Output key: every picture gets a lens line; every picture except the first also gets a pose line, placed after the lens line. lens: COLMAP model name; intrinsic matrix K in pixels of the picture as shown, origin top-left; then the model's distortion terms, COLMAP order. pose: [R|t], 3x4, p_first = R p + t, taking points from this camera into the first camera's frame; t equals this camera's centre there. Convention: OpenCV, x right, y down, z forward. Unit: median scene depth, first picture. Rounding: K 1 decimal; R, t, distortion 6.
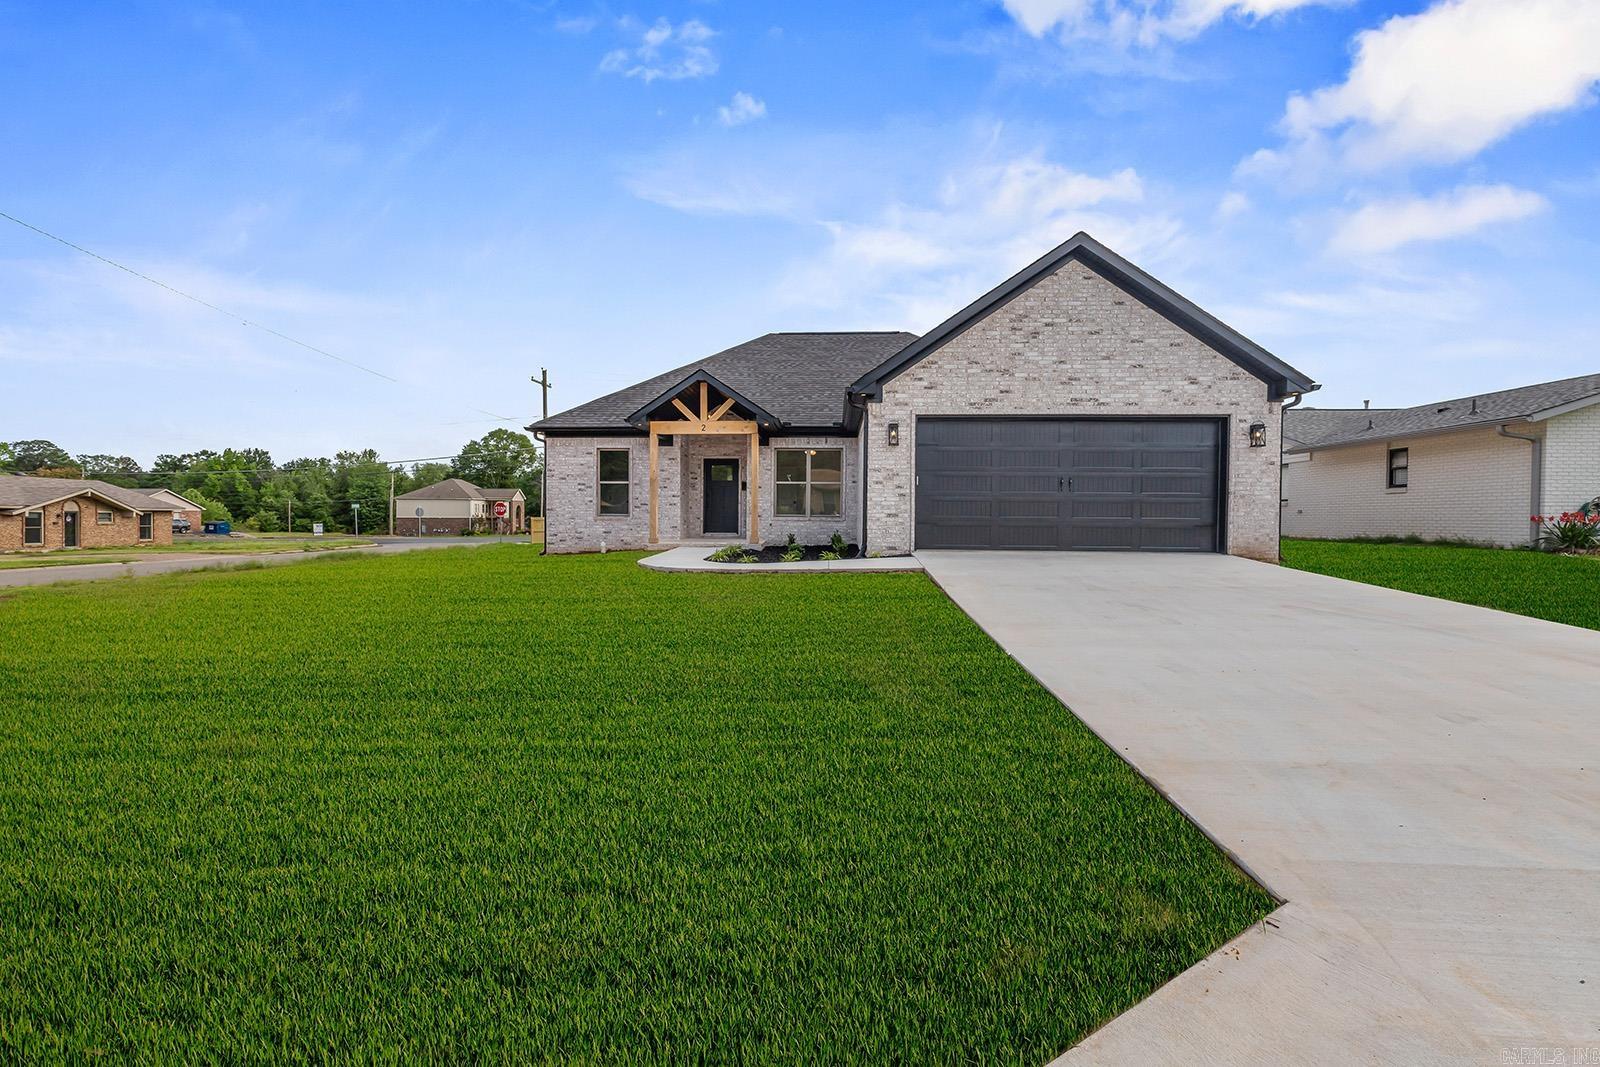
lens RADIAL K [[731.0, 0, 828.9], [0, 731.0, 559.5], [0, 0, 1]] dist [0.003352, 0.001449]
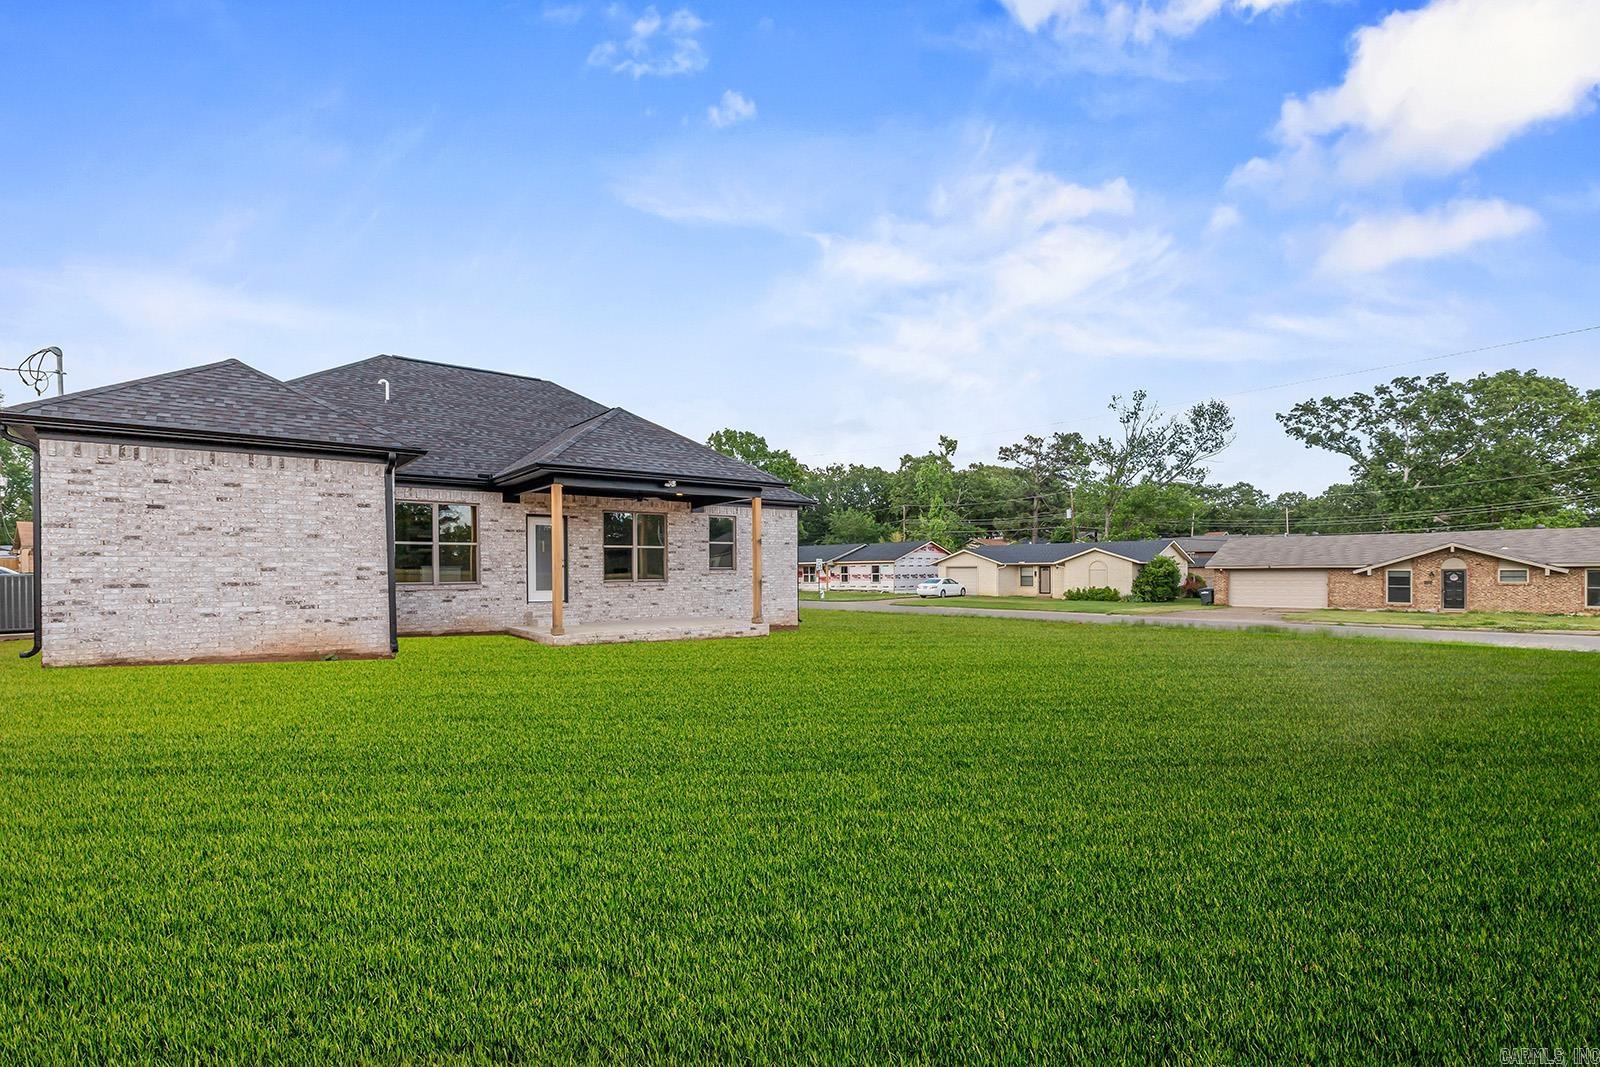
lens RADIAL K [[731.0, 0, 819.2], [0, 731.0, 542.0], [0, 0, 1]] dist [0.003352, 0.001449]
pose [[0.999993, -0.003801, -0.000437, -0.001374], [0.003802, 0.999990, 0.002455, -0.123261], [0.000427, -0.002457, 0.999997, 0.006080]]
